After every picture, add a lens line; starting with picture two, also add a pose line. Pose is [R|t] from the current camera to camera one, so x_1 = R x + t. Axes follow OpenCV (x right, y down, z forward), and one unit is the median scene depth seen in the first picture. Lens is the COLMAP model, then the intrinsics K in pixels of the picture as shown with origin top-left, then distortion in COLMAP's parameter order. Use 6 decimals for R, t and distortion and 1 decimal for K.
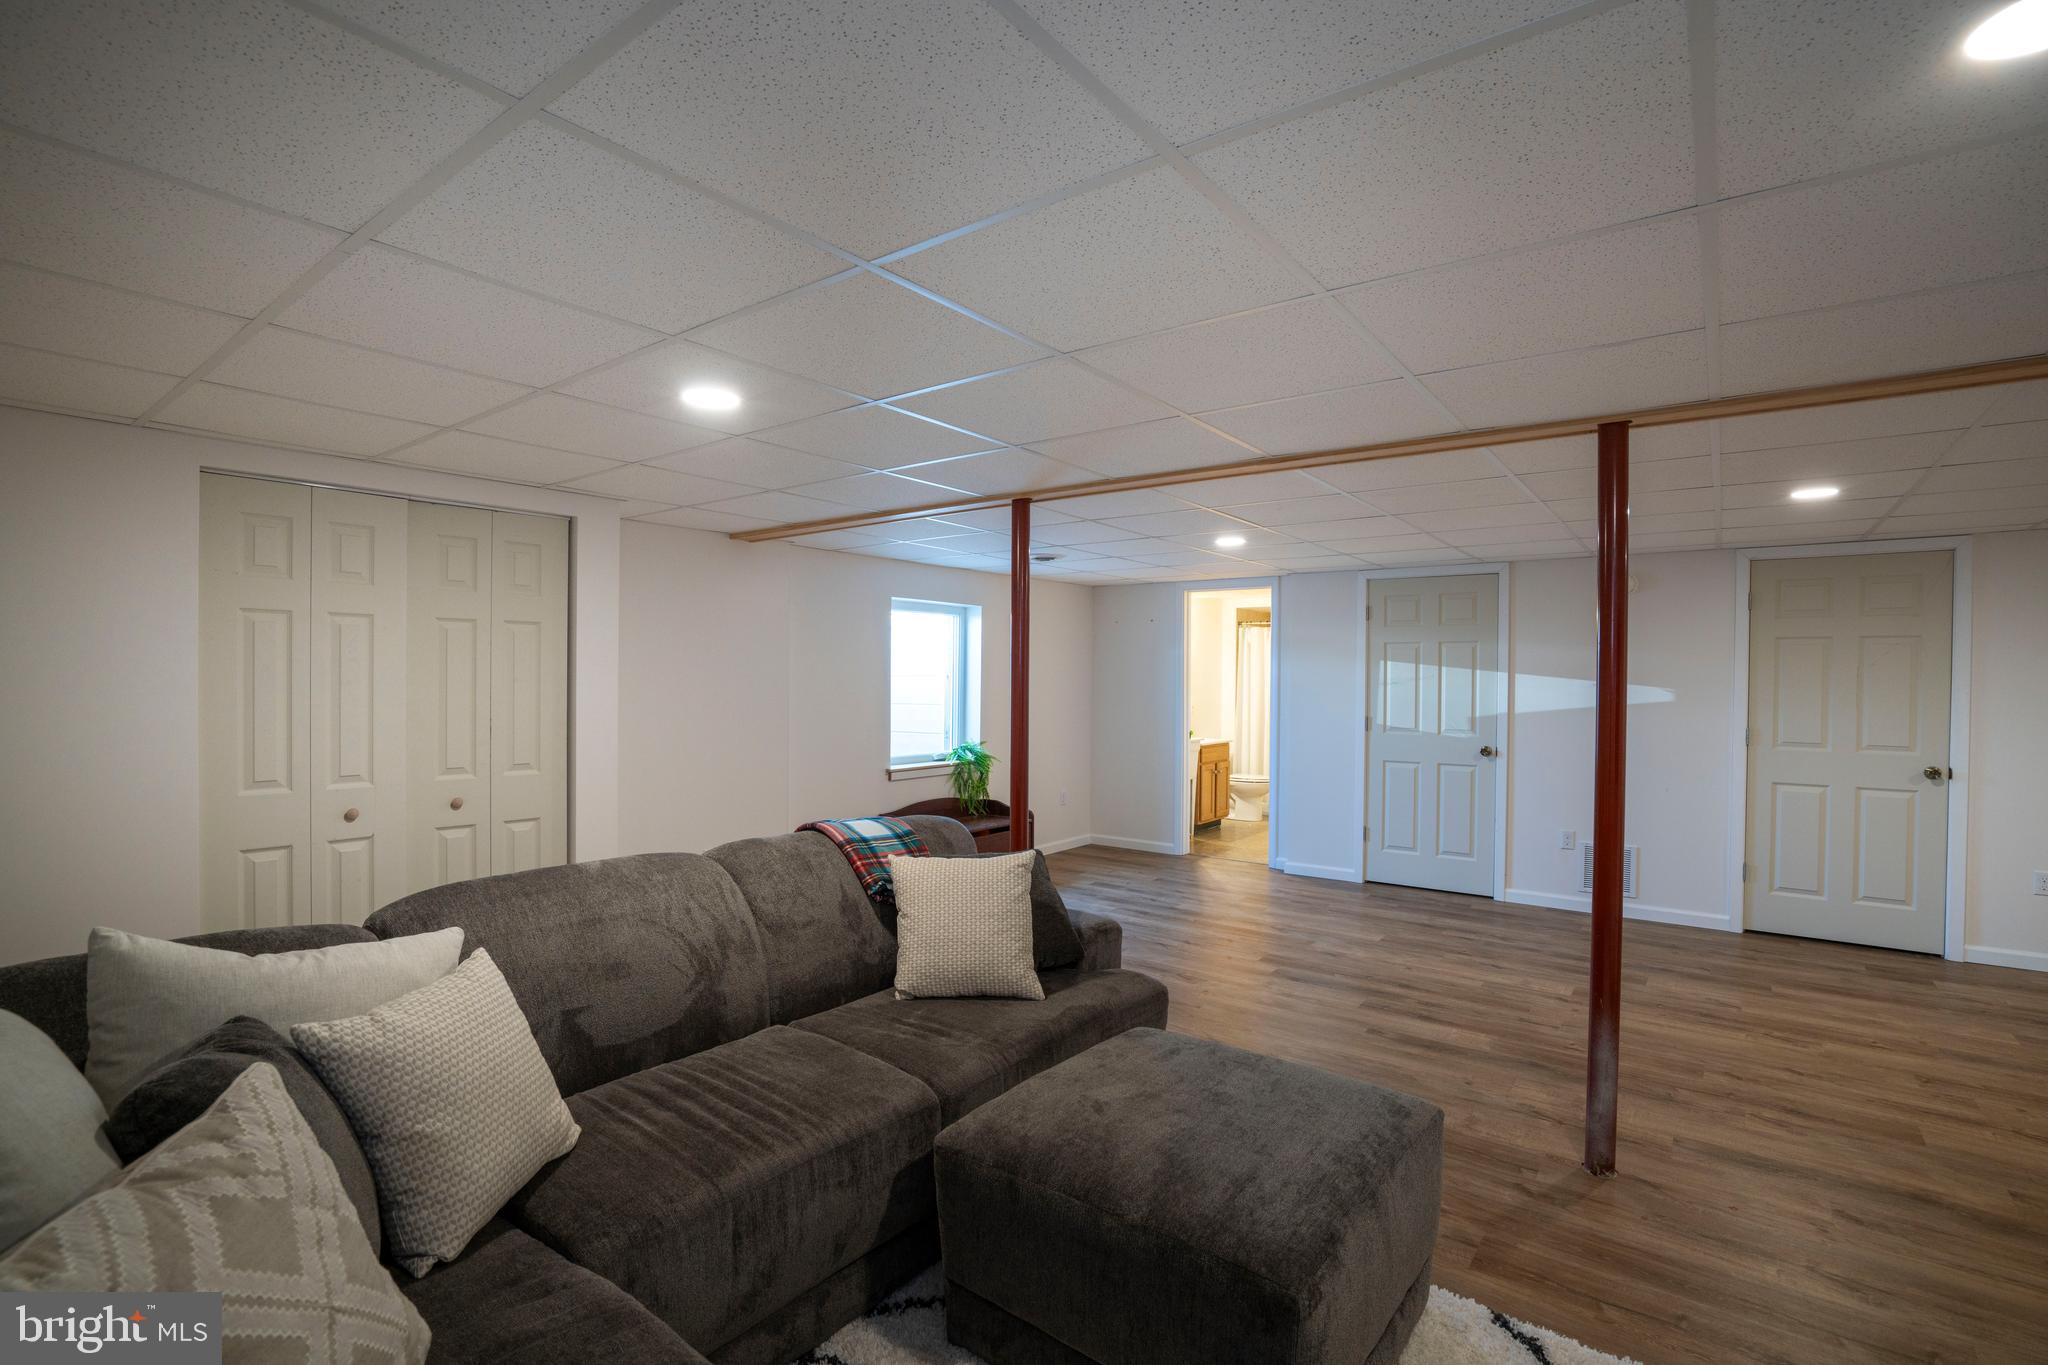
lens RADIAL K [[944.6, 0, 1019.7], [0, 944.6, 686.4], [0, 0, 1]] dist [-0.060697, 0.024922]
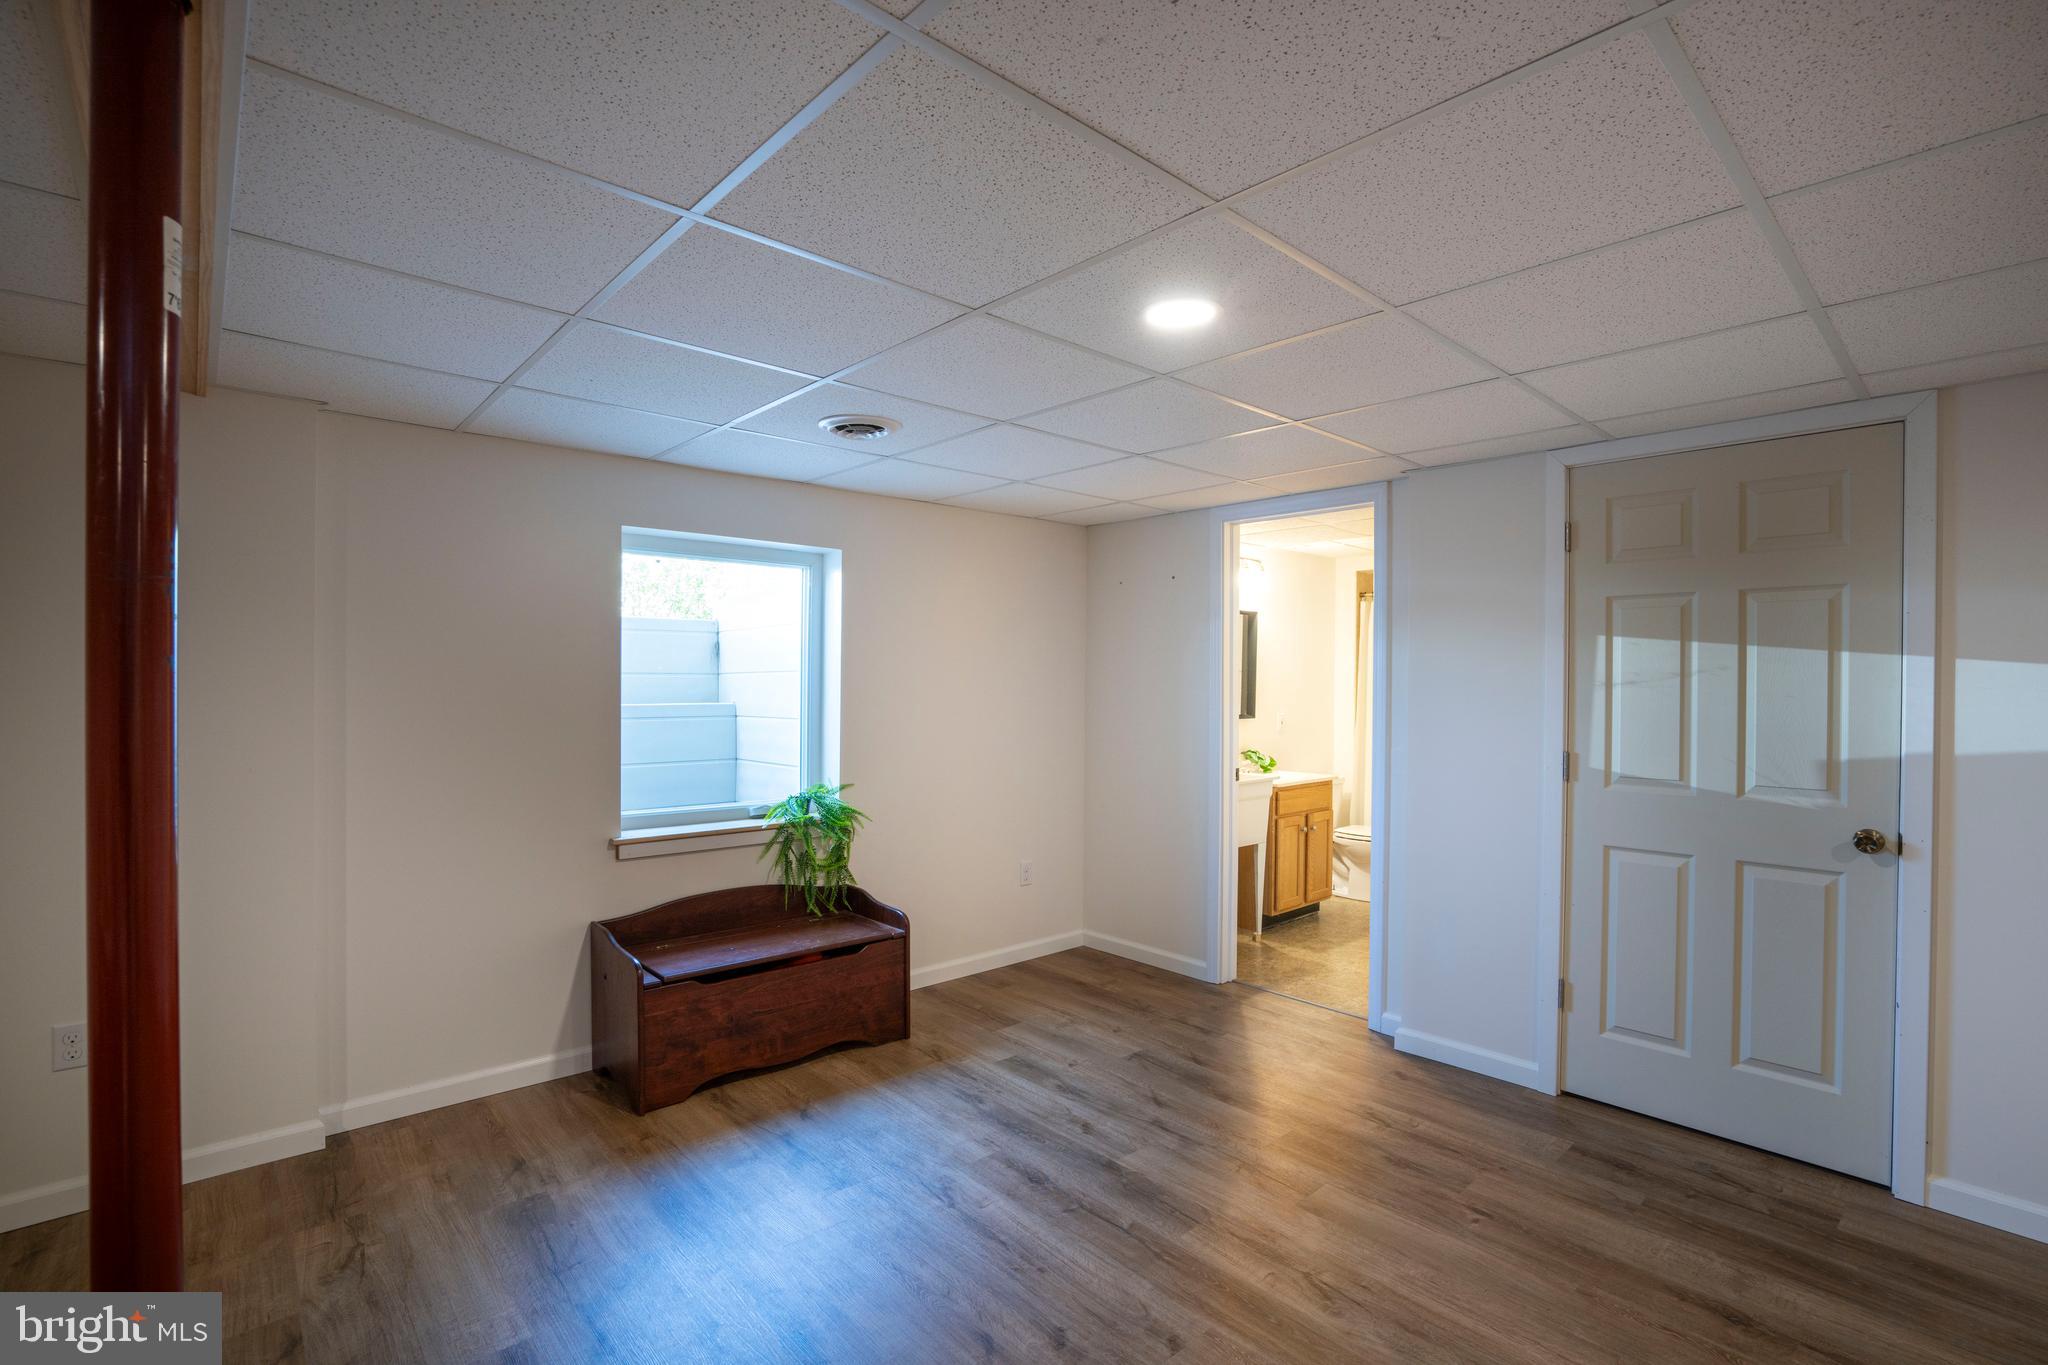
lens RADIAL K [[944.6, 0, 1019.7], [0, 944.6, 686.4], [0, 0, 1]] dist [-0.060697, 0.024922]
pose [[0.983309, 0.000765, -0.181942, 0.180707], [-0.001681, 0.999987, -0.004881, 0.001115], [0.181936, 0.005105, 0.983297, 0.480781]]
